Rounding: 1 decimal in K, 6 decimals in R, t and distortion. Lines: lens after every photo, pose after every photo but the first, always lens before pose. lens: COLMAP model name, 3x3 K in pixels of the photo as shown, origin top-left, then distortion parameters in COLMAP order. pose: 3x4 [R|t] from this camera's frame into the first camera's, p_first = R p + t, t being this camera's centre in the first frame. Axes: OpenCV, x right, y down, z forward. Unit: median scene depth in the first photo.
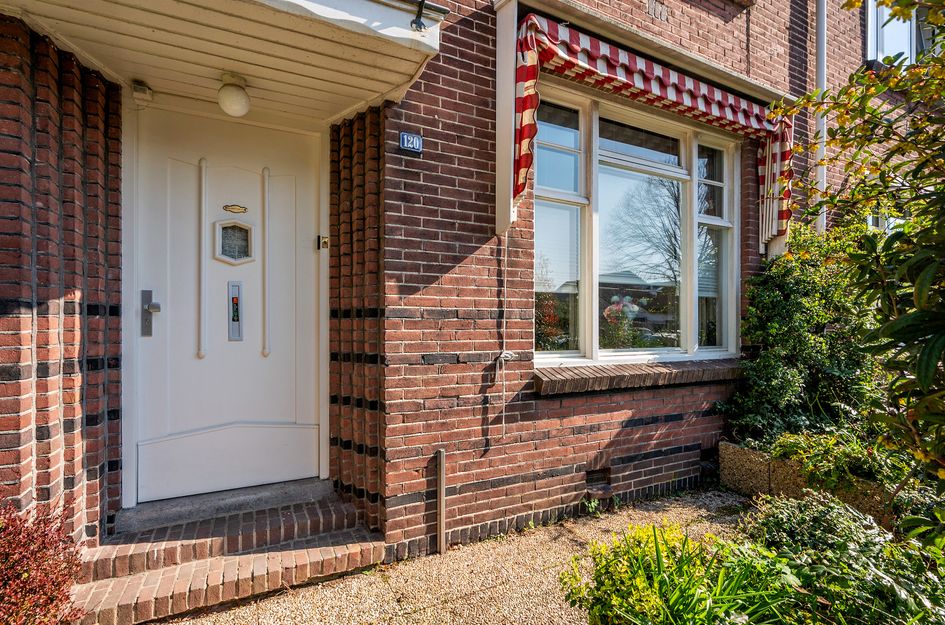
lens RADIAL K [[468.9, 0, 471.2], [0, 468.9, 328.8], [0, 0, 1]] dist [-0.002731, -0.000223]
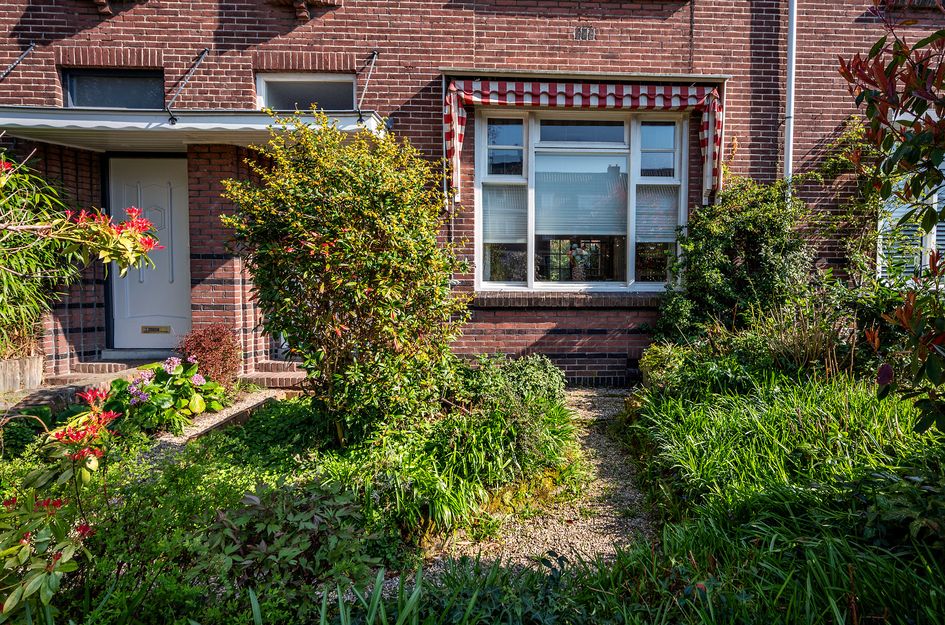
lens RADIAL K [[452.7, 0, 472.5], [0, 452.7, 295.5], [0, 0, 1]] dist [-0.000316, -0.000280]
pose [[0.899266, 0.025551, -0.436656, 0.795994], [-0.005311, 0.998857, 0.047512, 0.025309], [0.437370, -0.040407, 0.898373, -0.412434]]
